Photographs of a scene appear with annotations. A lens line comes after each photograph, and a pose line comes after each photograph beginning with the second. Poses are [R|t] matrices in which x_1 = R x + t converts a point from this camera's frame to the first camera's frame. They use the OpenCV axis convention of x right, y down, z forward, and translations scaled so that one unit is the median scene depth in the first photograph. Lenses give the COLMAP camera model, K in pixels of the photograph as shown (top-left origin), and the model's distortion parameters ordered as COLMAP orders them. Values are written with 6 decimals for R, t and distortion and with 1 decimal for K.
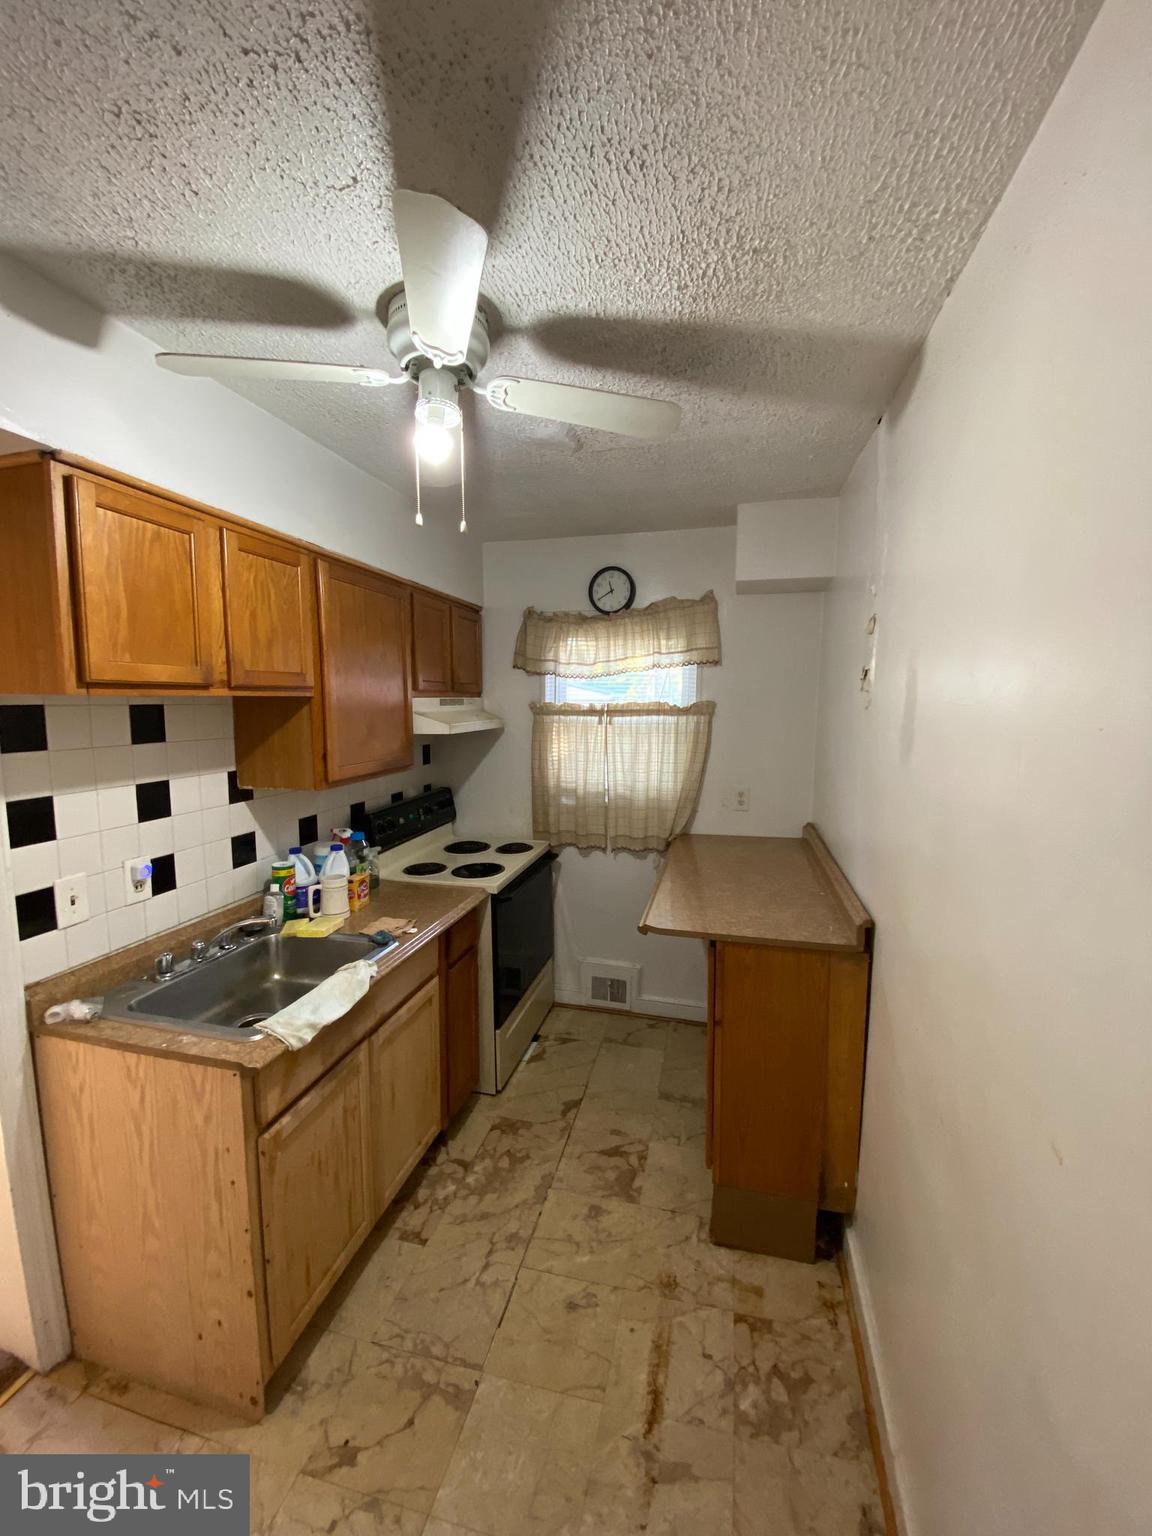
lens RADIAL K [[620.4, 0, 573.9], [0, 620.4, 766.2], [0, 0, 1]] dist [0.011209, -0.015895]
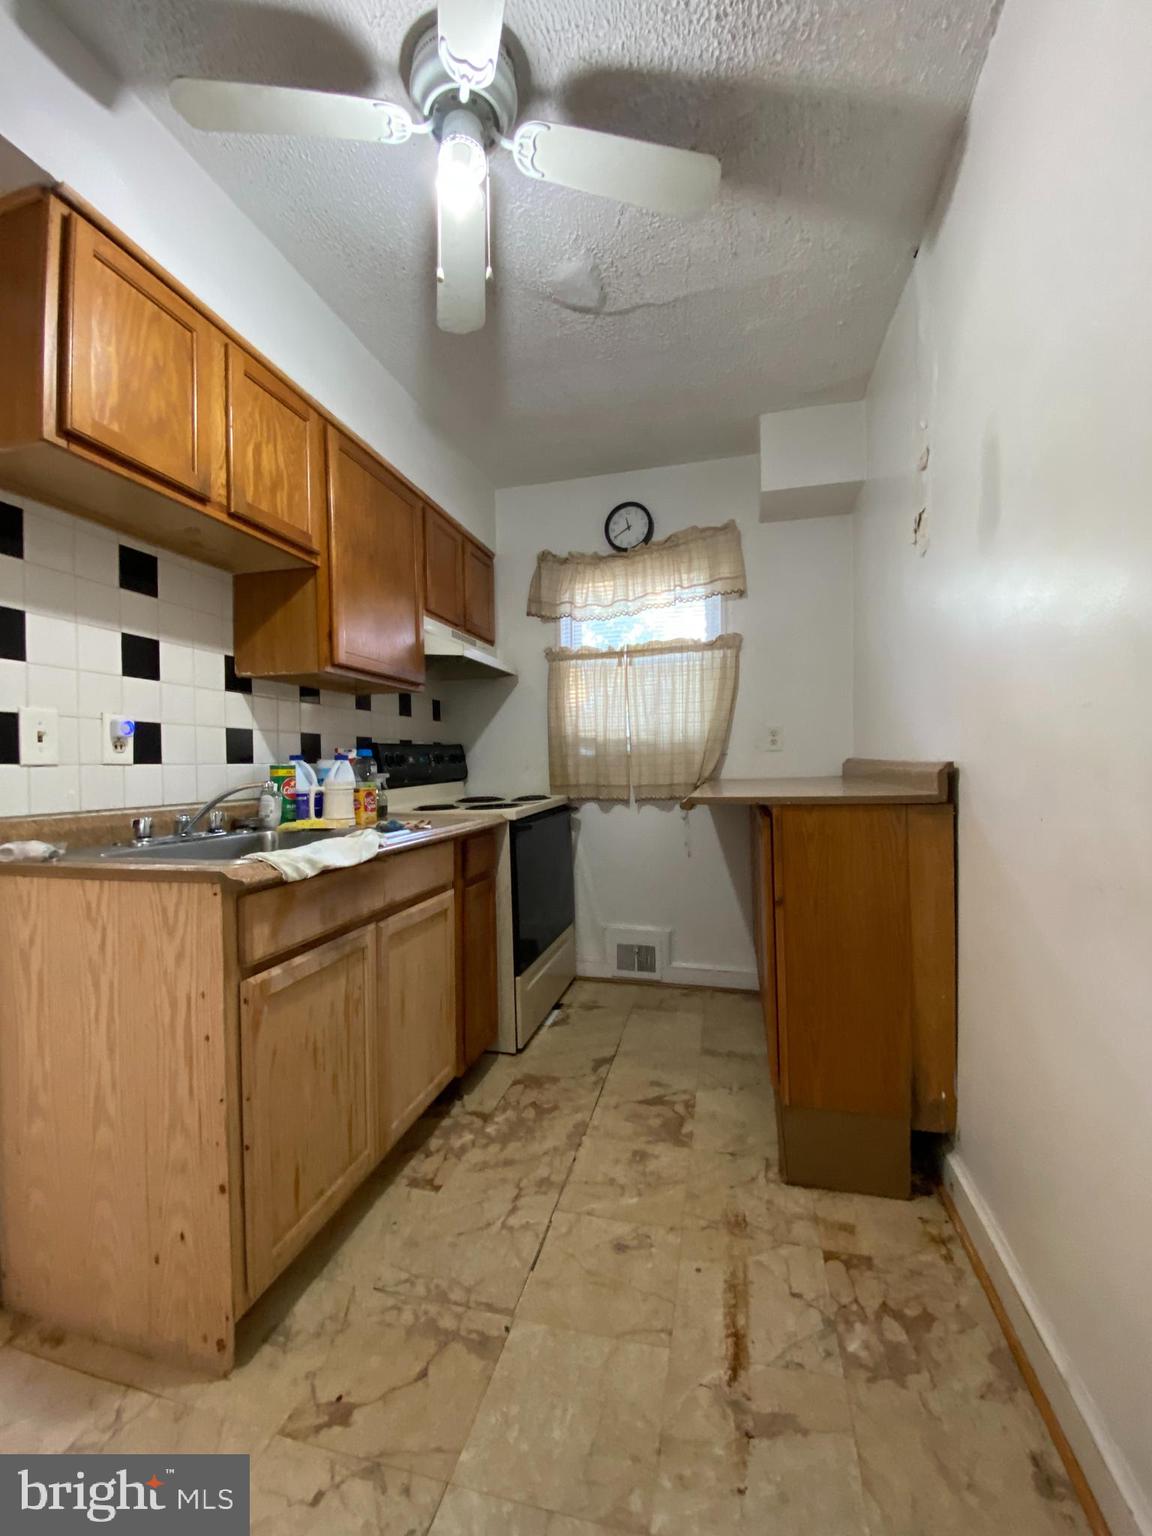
lens RADIAL K [[620.4, 0, 573.9], [0, 620.4, 766.2], [0, 0, 1]] dist [0.011209, -0.015895]
pose [[0.999808, -0.019104, -0.004375, -0.046451], [0.018565, 0.994722, -0.100917, 0.308763], [0.006280, 0.100816, 0.994885, 0.121310]]
